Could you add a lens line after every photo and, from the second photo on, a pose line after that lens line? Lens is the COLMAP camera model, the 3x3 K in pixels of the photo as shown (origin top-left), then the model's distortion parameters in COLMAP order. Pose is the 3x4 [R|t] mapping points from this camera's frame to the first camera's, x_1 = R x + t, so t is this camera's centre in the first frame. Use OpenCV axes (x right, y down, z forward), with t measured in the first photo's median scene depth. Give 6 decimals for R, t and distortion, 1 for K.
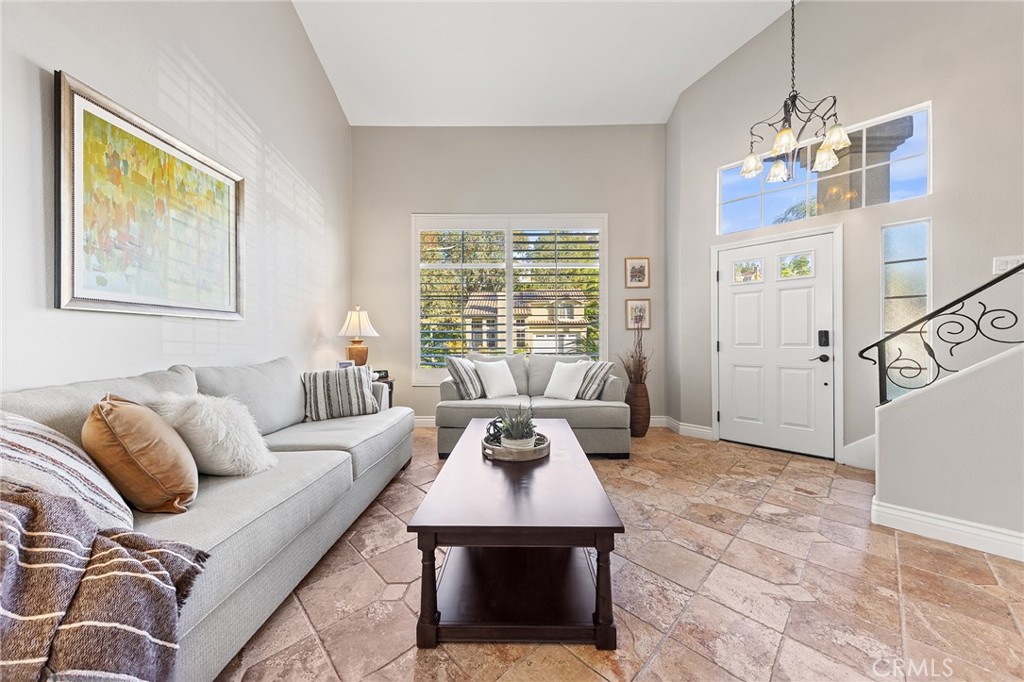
lens RADIAL K [[362.2, 0, 515.2], [0, 362.2, 341.8], [0, 0, 1]] dist [-0.002382, -0.001284]
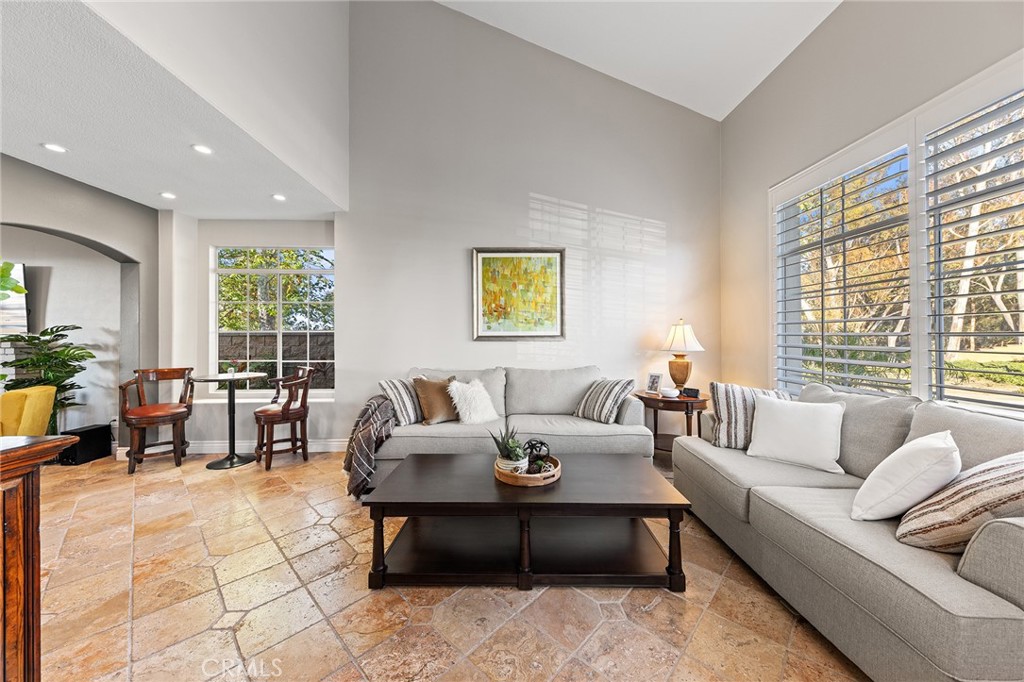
lens RADIAL K [[362.2, 0, 510.5], [0, 362.2, 336.6], [0, 0, 1]] dist [-0.002382, -0.001284]
pose [[-0.008880, -0.000433, -0.999960, 1.003557], [-0.000777, 1.000000, -0.000426, -0.095095], [0.999960, 0.000773, -0.008880, 0.996262]]
